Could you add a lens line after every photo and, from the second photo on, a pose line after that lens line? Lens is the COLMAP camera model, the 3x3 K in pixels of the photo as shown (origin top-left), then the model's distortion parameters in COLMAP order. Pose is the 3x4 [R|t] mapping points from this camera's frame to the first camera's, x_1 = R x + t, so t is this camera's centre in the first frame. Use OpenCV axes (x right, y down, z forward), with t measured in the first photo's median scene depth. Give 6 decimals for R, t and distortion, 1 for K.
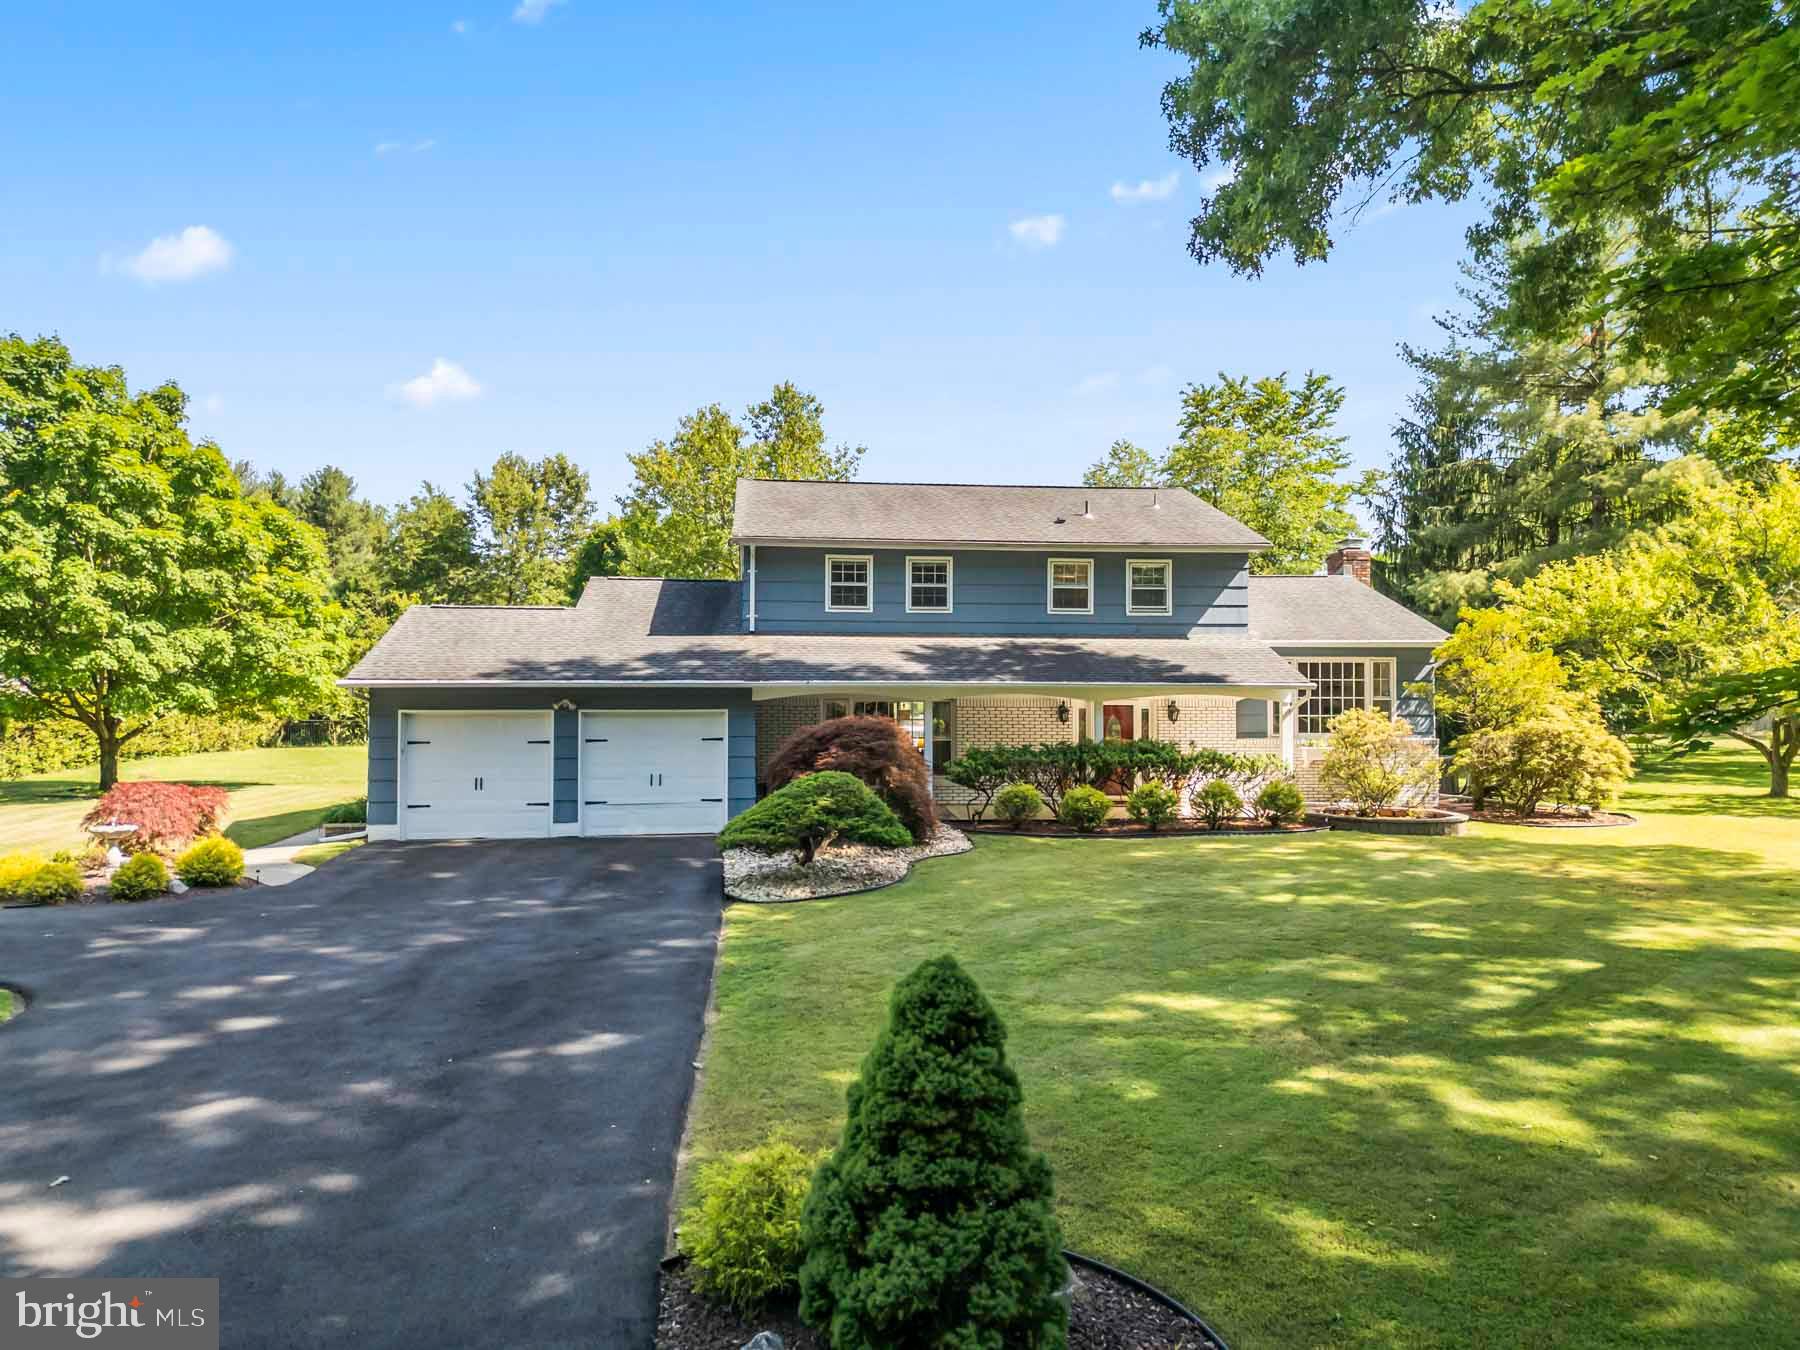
lens RADIAL K [[1249.9, 0, 900.0], [0, 1249.9, 675.0], [0, 0, 1]] dist [0.090203, -0.102009]
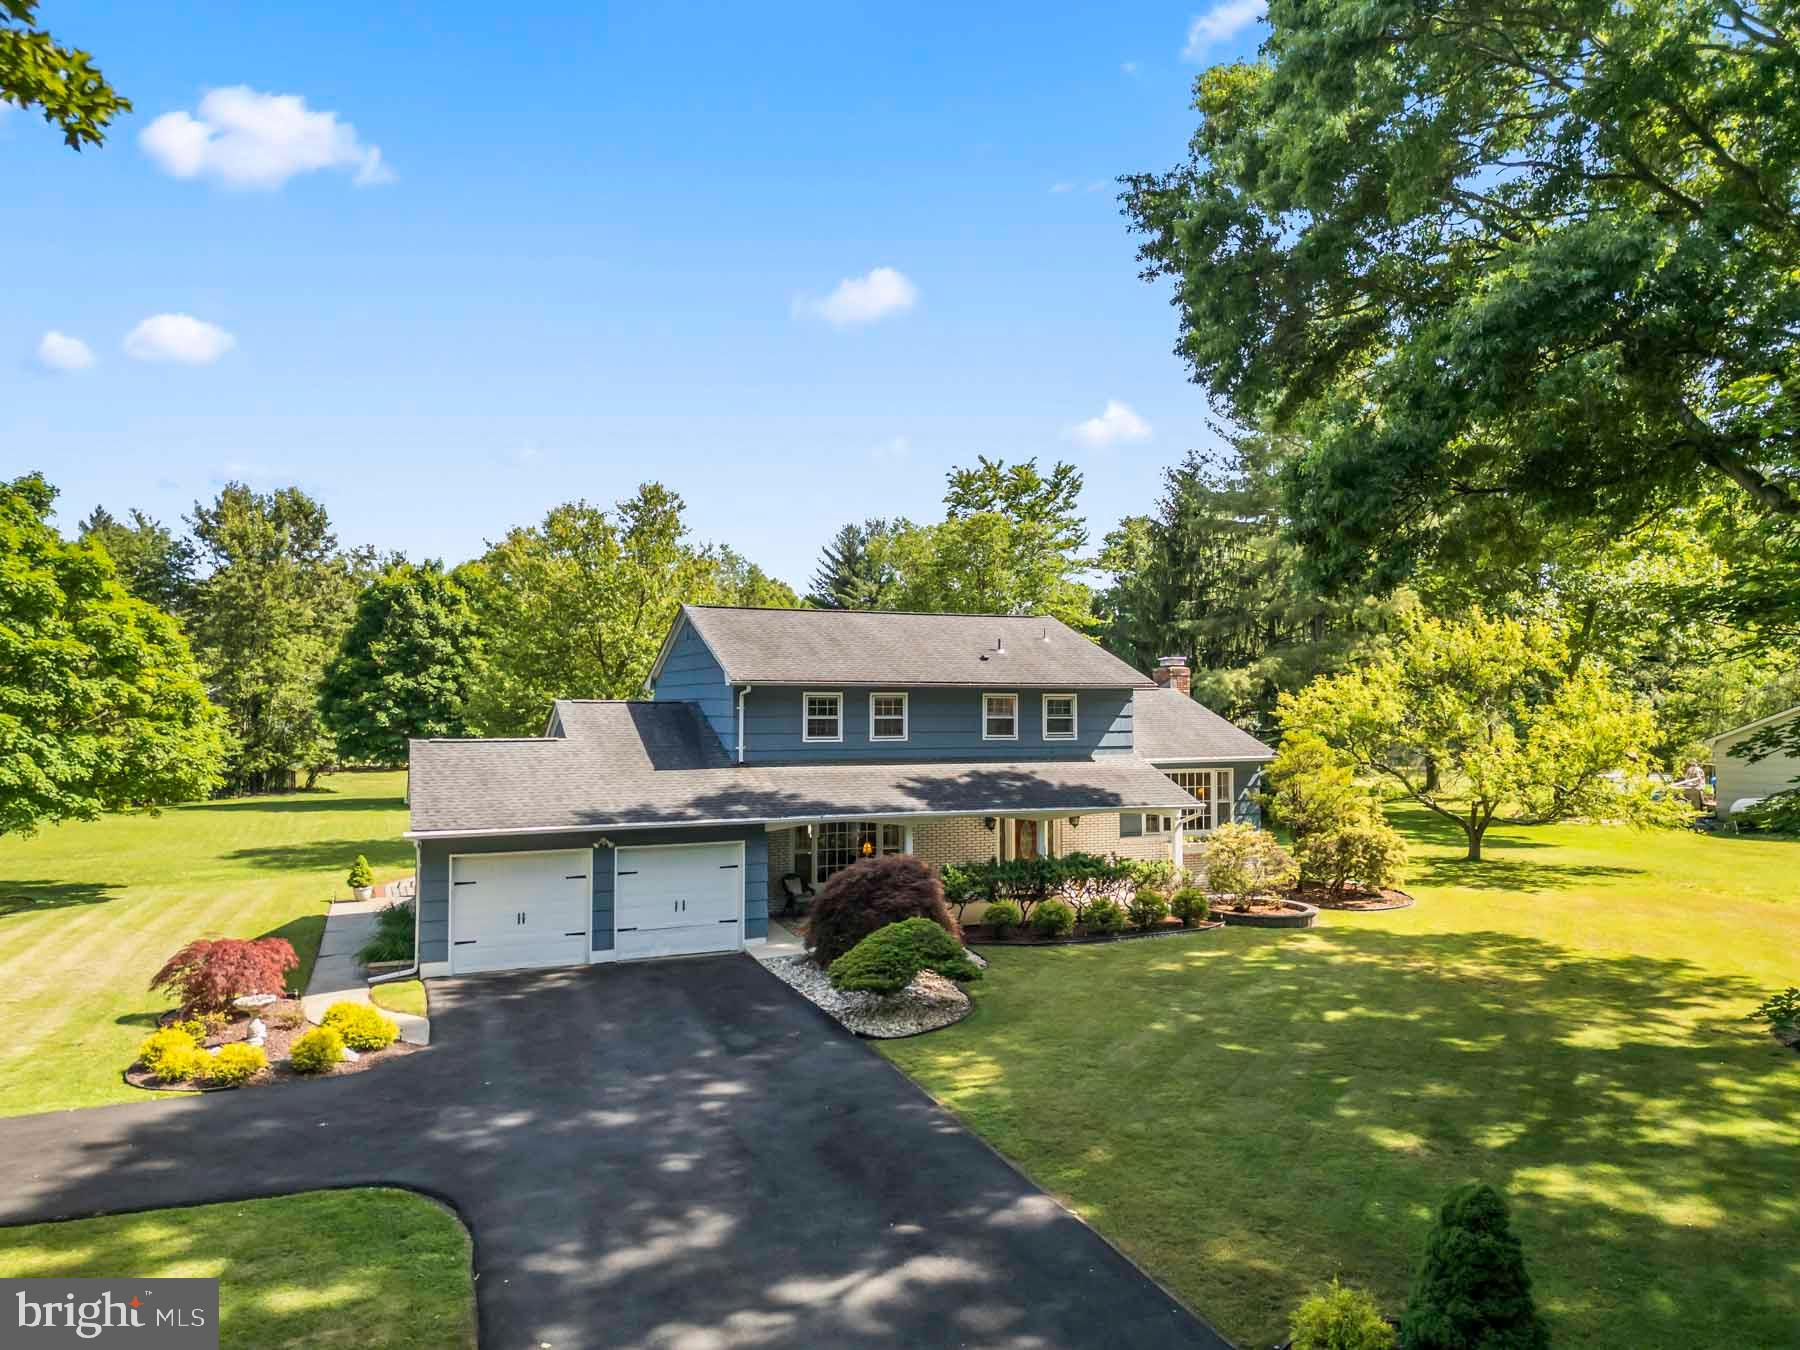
lens RADIAL K [[1246.8, 0, 900.0], [0, 1246.8, 675.0], [0, 0, 1]] dist [0.072773, -0.107512]
pose [[0.964793, 0.005524, 0.262953, -0.264077], [-0.004270, 0.999977, -0.005337, -0.102767], [-0.262977, 0.004027, 0.964794, -0.112052]]
